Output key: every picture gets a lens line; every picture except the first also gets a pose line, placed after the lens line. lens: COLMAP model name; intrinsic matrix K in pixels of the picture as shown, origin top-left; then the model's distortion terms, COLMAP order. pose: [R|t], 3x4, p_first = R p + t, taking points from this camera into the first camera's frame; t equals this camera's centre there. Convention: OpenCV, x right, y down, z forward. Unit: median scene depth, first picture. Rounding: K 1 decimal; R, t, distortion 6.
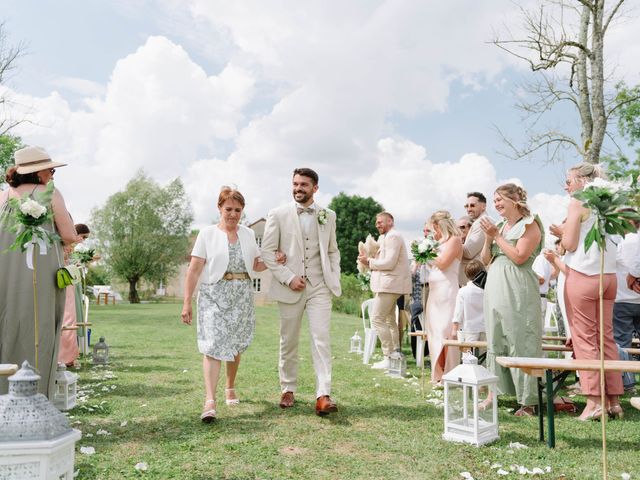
lens RADIAL K [[583.6, 0, 320.0], [0, 583.6, 240.0], [0, 0, 1]] dist [-0.000959, 0.000076]
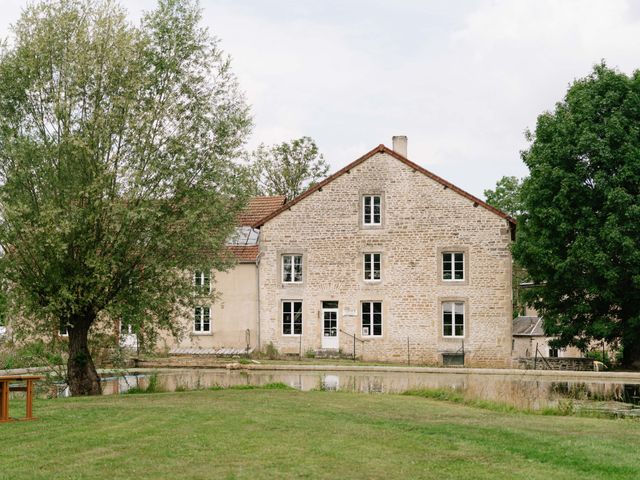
lens RADIAL K [[1139.2, 0, 320.0], [0, 1139.2, 240.0], [0, 0, 1]] dist [0.180659, -0.003051]
pose [[0.997432, -0.031227, -0.064456, -0.104697], [0.032390, 0.999329, 0.017073, 0.012040], [0.063880, -0.019117, 0.997774, 0.272926]]
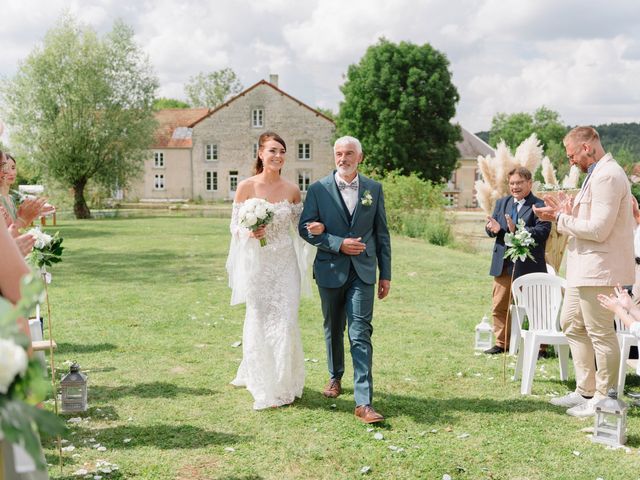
lens RADIAL K [[844.1, 0, 320.0], [0, 844.1, 240.0], [0, 0, 1]] dist [-0.002228, 0.016701]
pose [[0.999442, -0.023368, -0.023856, -0.016427], [0.026878, 0.986846, 0.159415, -0.010864], [0.019817, -0.159967, 0.986923, 0.031450]]
